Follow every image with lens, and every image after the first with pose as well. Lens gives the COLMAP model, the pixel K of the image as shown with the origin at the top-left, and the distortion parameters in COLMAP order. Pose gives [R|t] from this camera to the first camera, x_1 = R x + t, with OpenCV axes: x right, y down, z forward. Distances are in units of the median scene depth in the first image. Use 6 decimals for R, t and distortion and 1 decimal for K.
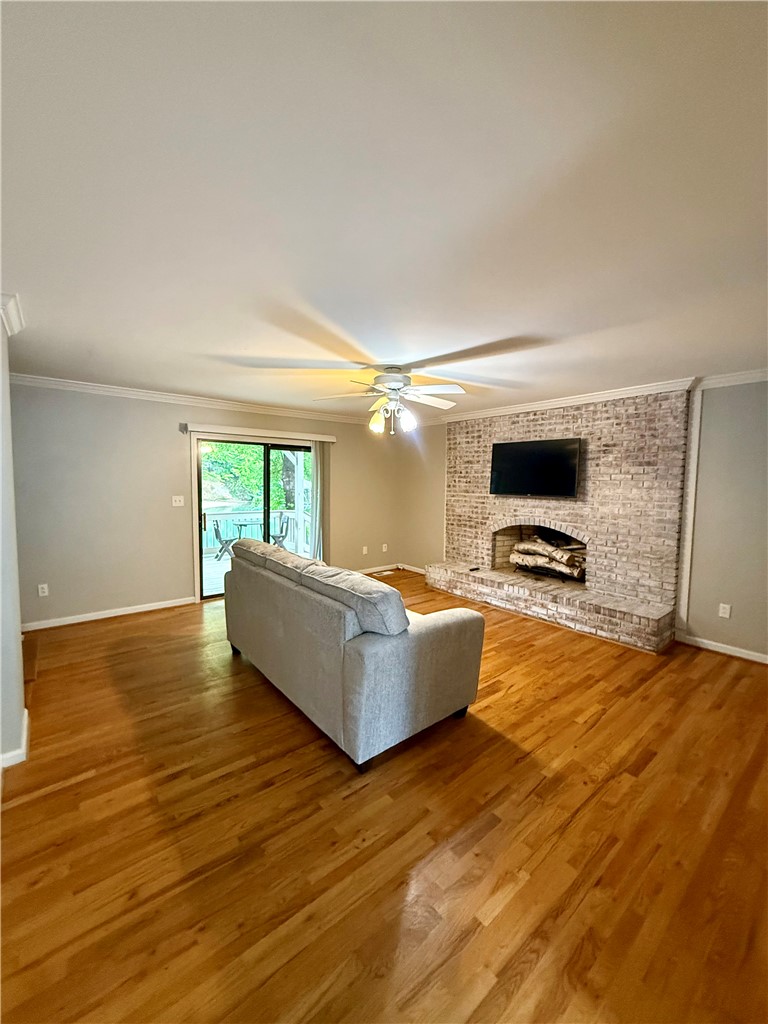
lens RADIAL K [[413.2, 0, 381.6], [0, 413.2, 509.4], [0, 0, 1]] dist [-0.004848, 0.001182]
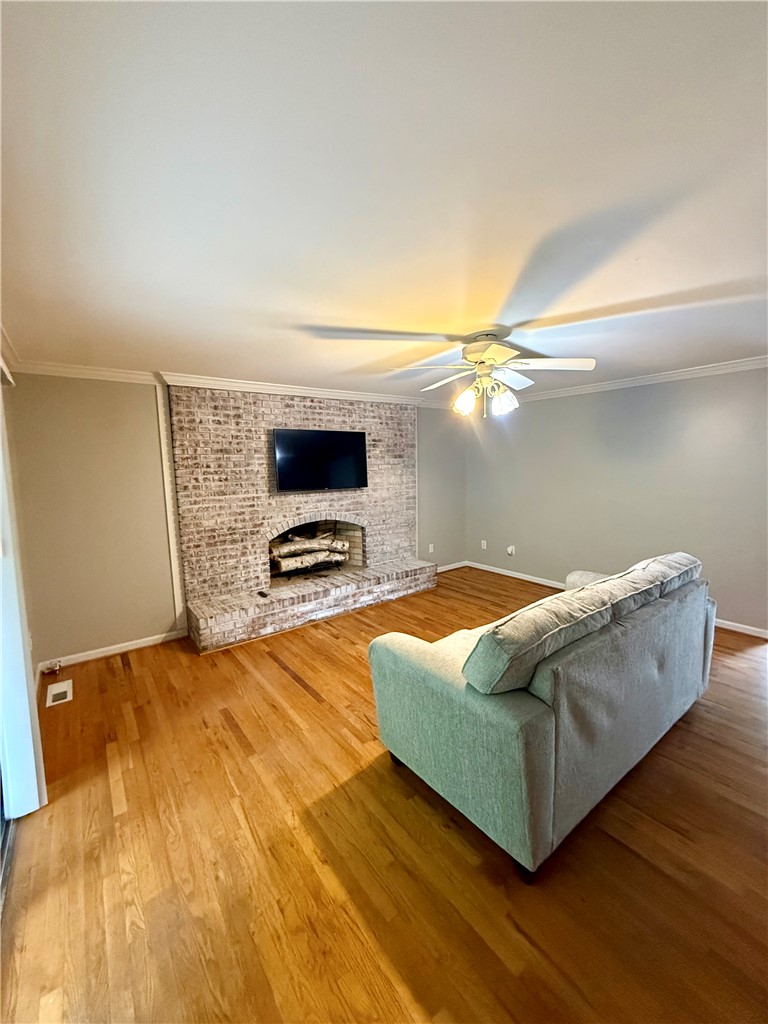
lens RADIAL K [[413.2, 0, 382.0], [0, 413.2, 509.0], [0, 0, 1]] dist [-0.004848, 0.001182]
pose [[0.020190, -0.119283, 0.992655, -0.548042], [0.097800, 0.988331, 0.116774, -0.082311], [-0.995001, 0.094723, 0.031620, 0.812841]]
